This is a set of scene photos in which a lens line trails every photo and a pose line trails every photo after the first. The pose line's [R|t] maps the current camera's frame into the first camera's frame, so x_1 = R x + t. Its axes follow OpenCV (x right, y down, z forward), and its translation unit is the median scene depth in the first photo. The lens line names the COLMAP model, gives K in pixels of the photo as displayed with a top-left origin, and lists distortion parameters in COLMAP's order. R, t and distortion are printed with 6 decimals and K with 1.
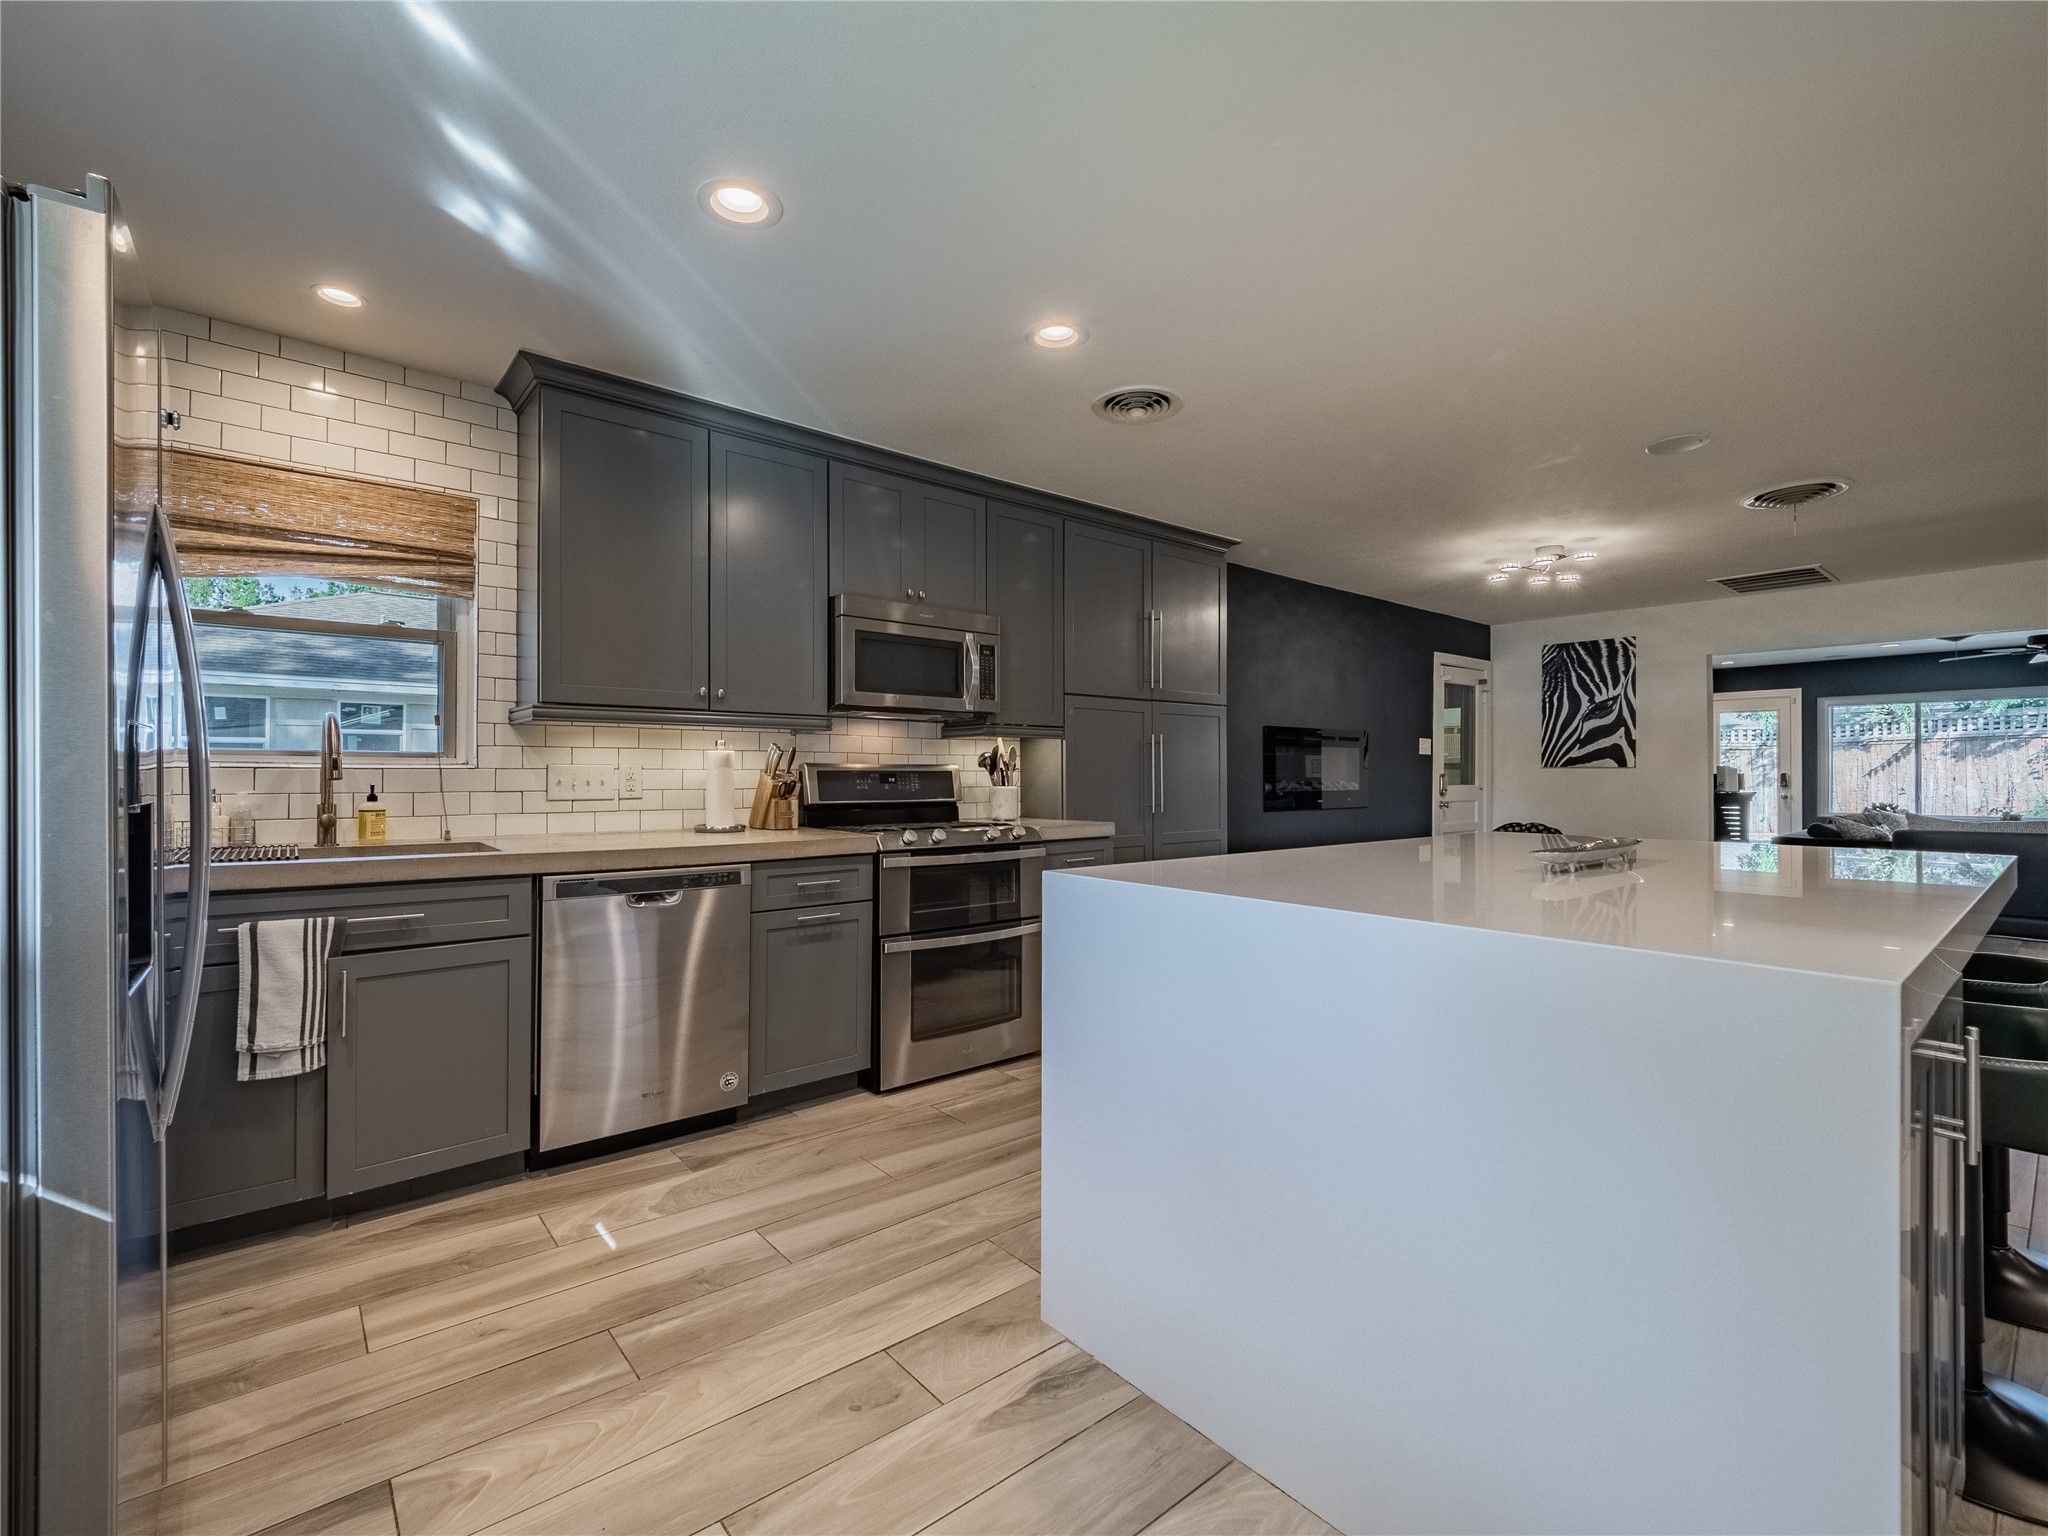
lens RADIAL K [[902.6, 0, 1002.7], [0, 902.6, 779.0], [0, 0, 1]] dist [0.000012, 0.001057]
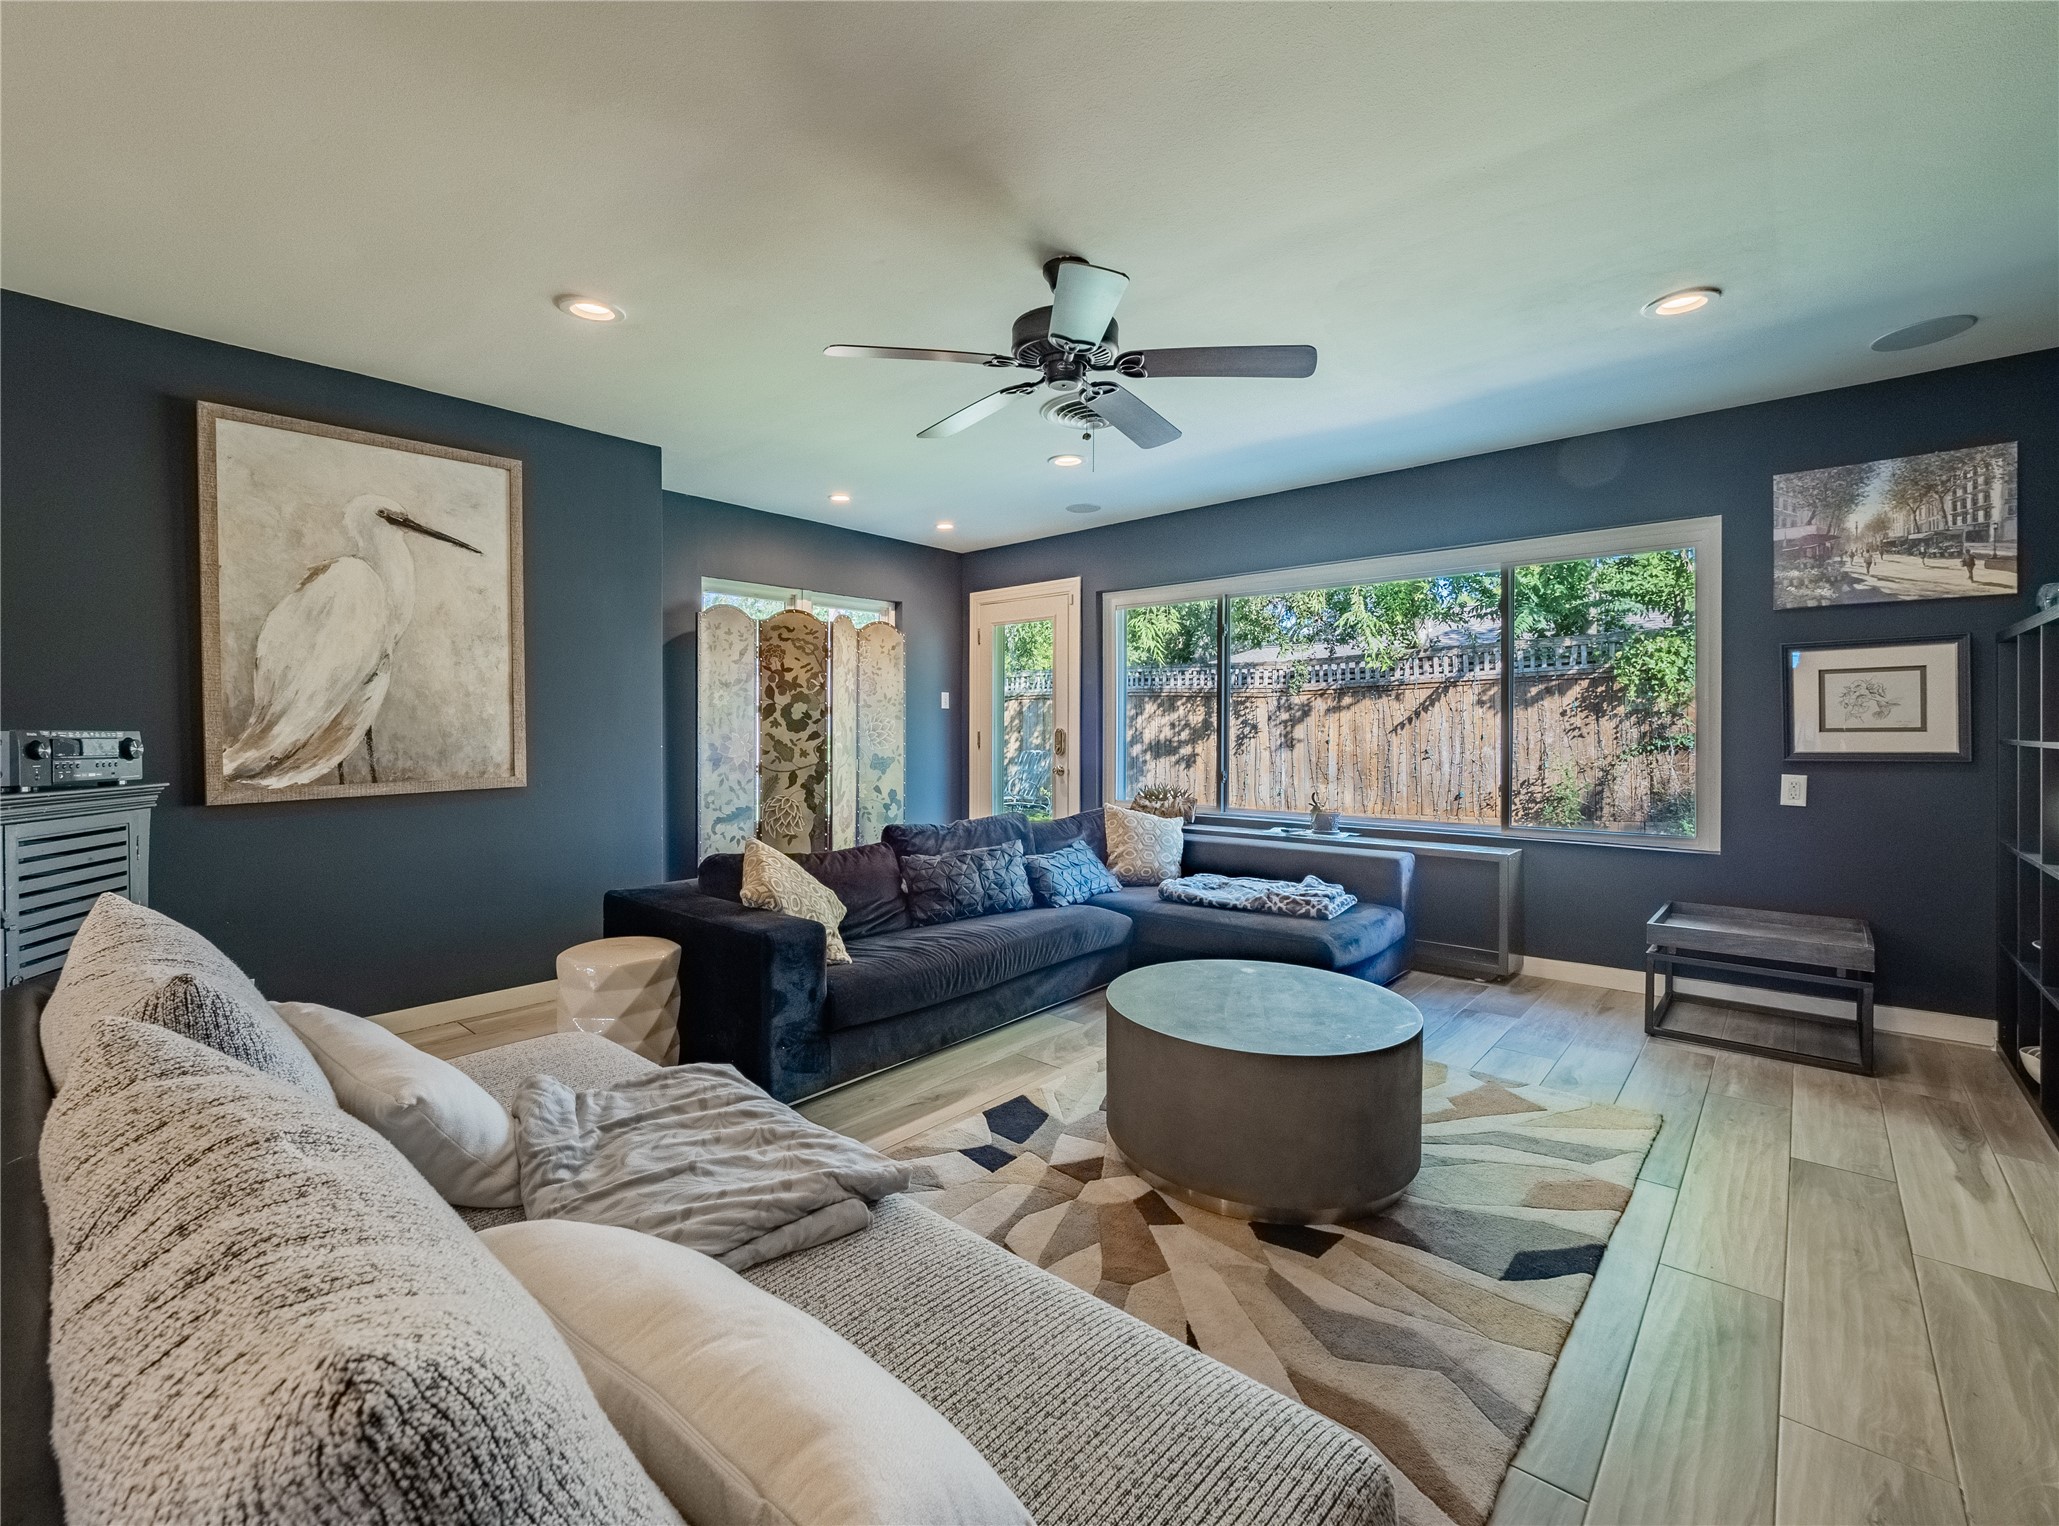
lens RADIAL K [[907.4, 0, 967.4], [0, 907.4, 728.8], [0, 0, 1]] dist [0.000012, 0.001057]
pose [[0.991733, 0.004014, 0.128259, 1.088823], [-0.003691, 0.999989, -0.002756, -0.005996], [-0.128269, 0.002260, 0.991737, 0.659685]]
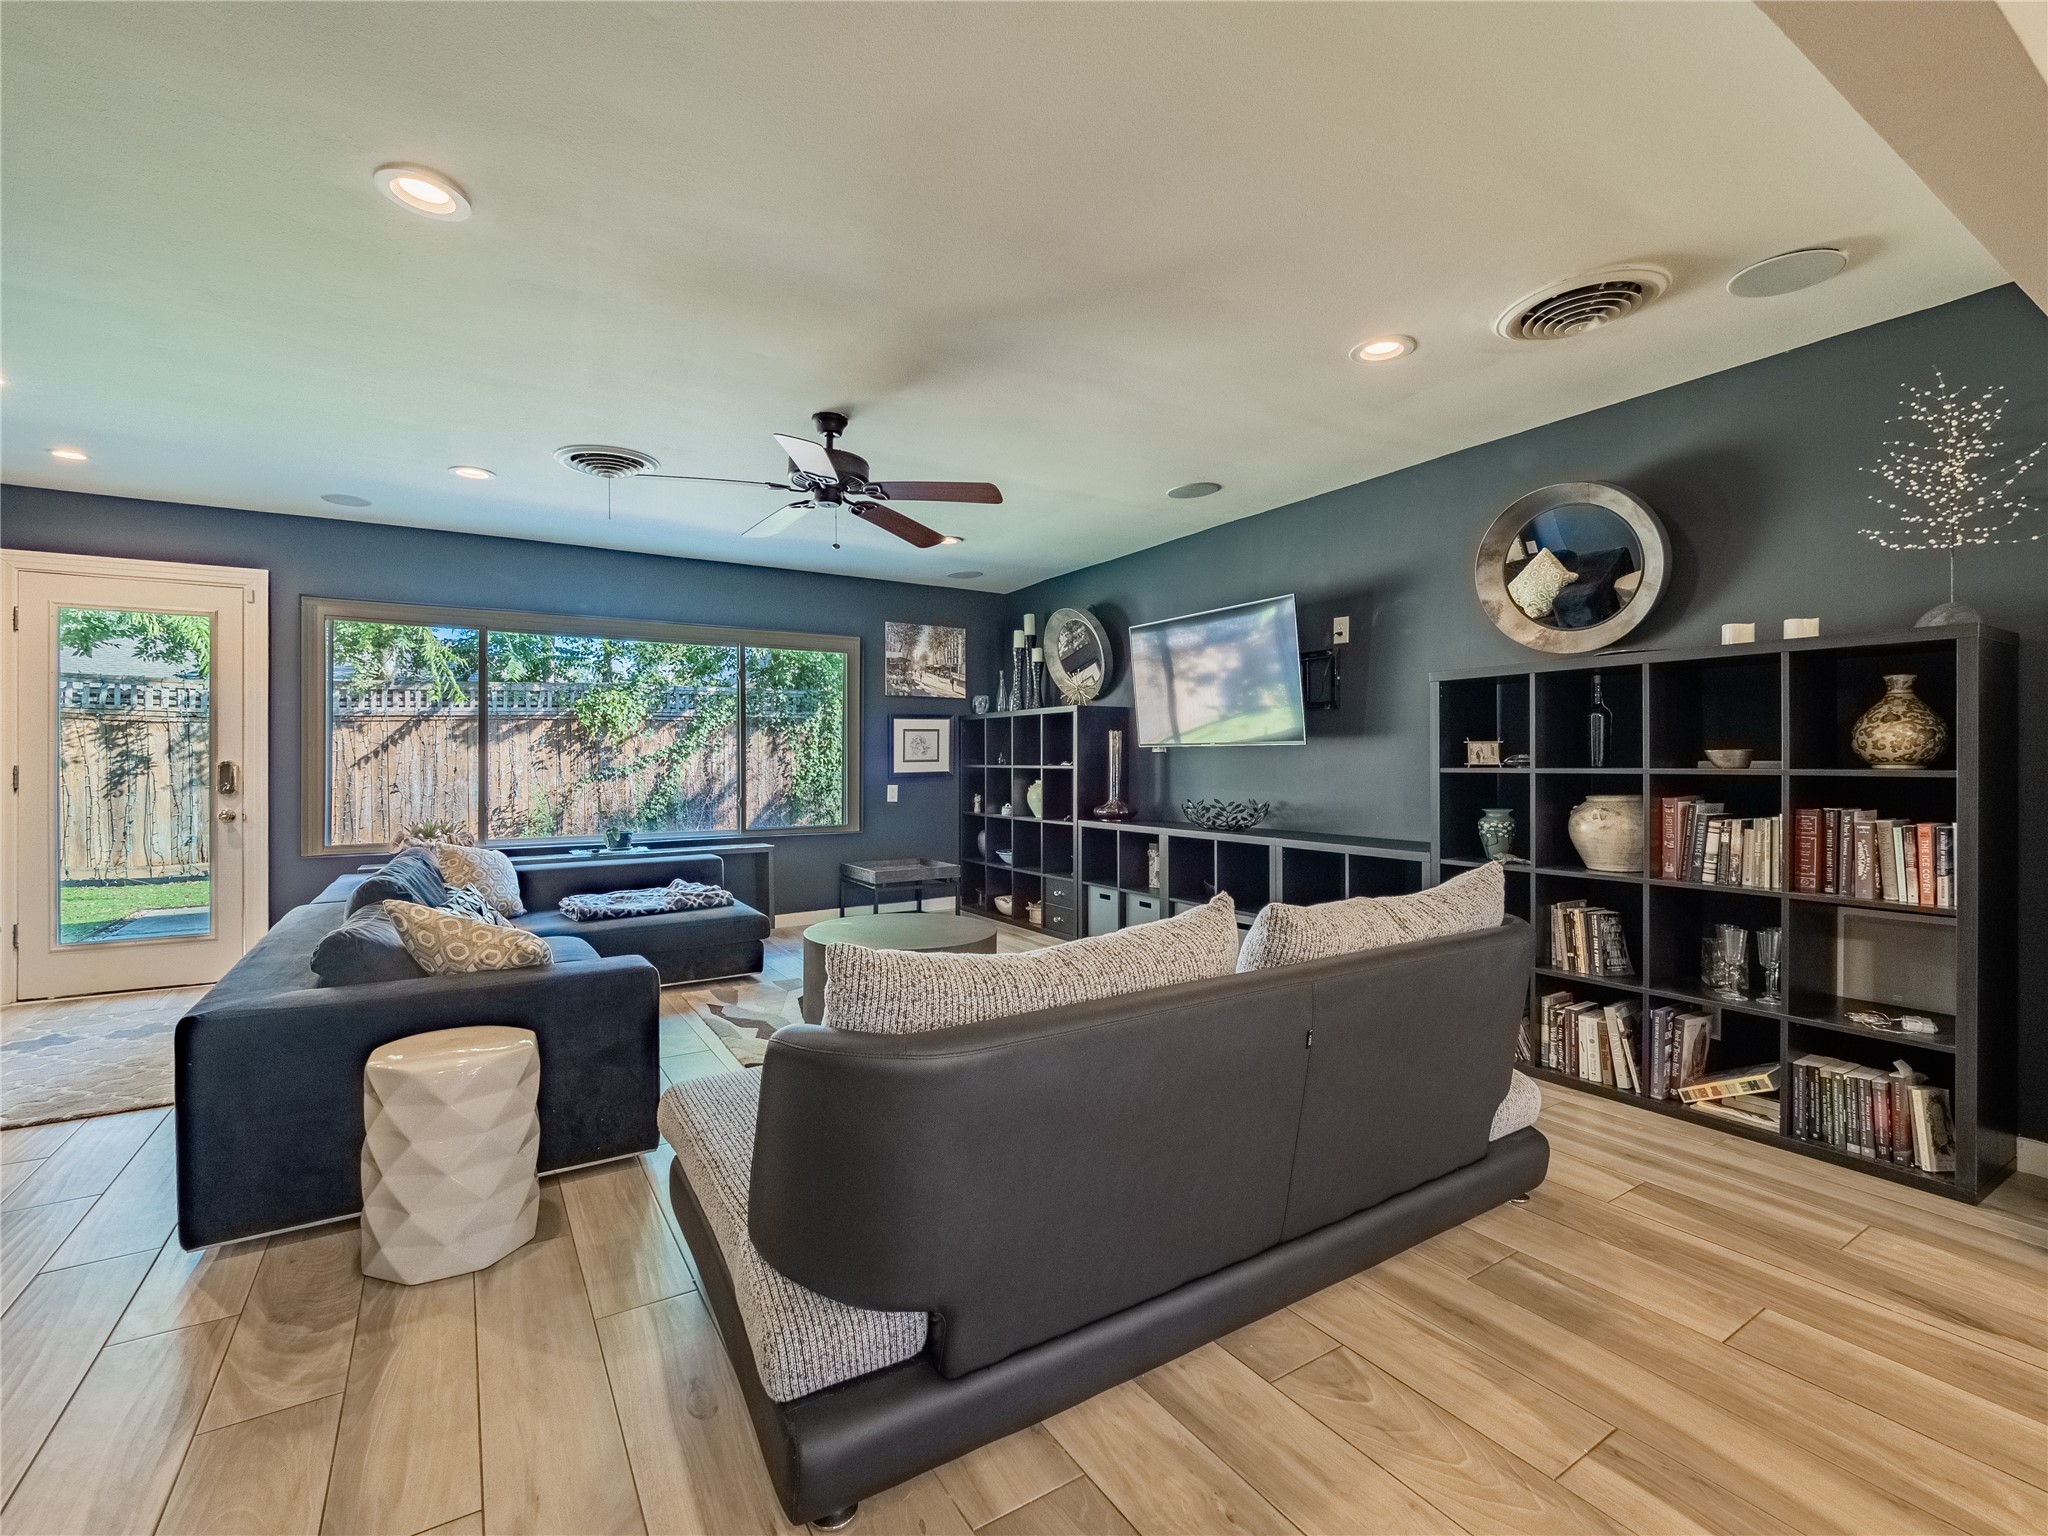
lens RADIAL K [[902.6, 0, 1009.8], [0, 902.6, 765.6], [0, 0, 1]] dist [0.000012, 0.001057]
pose [[0.144682, -0.001083, 0.989478, 0.718400], [0.004379, 0.999990, 0.000454, -0.003519], [-0.989469, 0.004267, 0.144685, 0.840754]]
